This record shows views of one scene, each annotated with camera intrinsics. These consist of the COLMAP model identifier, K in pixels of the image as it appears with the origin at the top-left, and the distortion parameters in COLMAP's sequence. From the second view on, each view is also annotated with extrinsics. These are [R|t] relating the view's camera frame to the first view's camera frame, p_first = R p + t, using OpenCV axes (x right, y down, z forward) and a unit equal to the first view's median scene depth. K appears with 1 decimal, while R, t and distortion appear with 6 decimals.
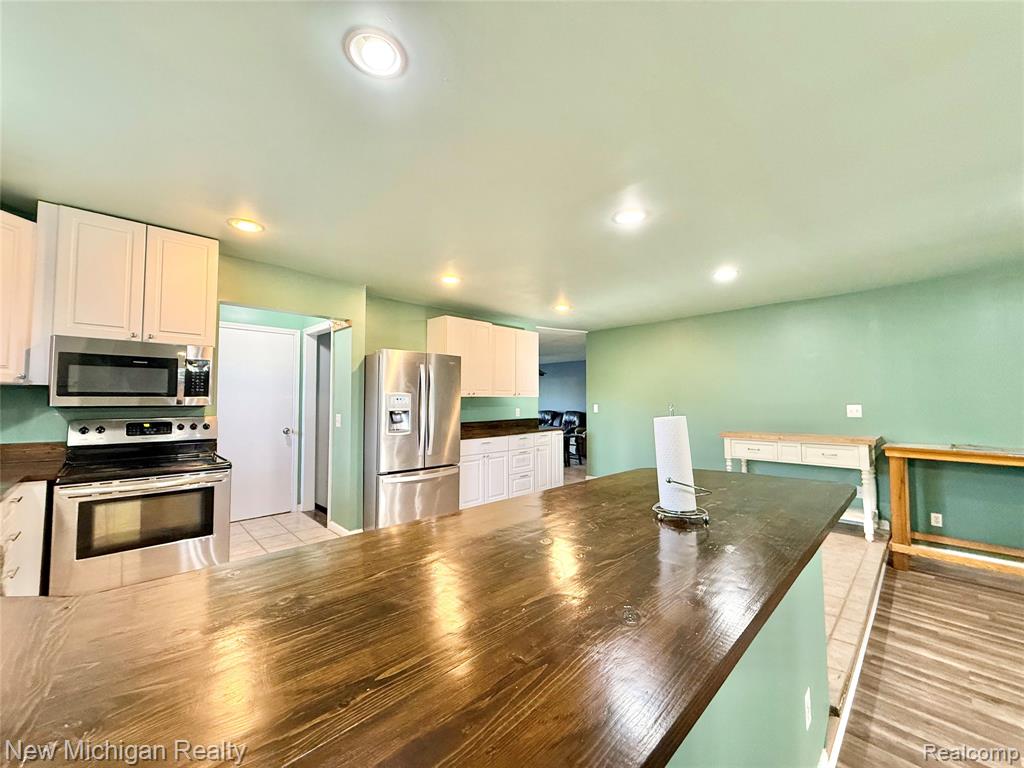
lens RADIAL K [[405.2, 0, 513.8], [0, 405.2, 383.0], [0, 0, 1]] dist [-0.002748, 0.000144]
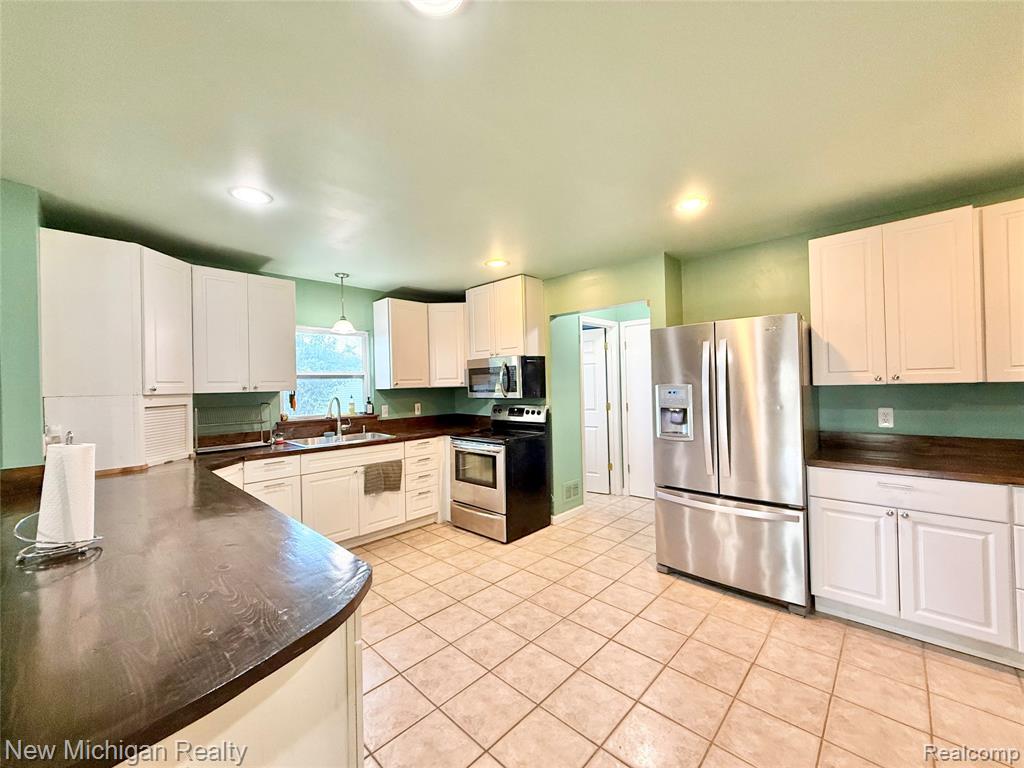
lens RADIAL K [[405.2, 0, 509.9], [0, 405.2, 384.3], [0, 0, 1]] dist [-0.002748, 0.000144]
pose [[0.025578, 0.002795, -0.999669, 0.653035], [0.067740, 0.997693, 0.004522, -0.000377], [0.997375, -0.067834, 0.025330, 0.981326]]
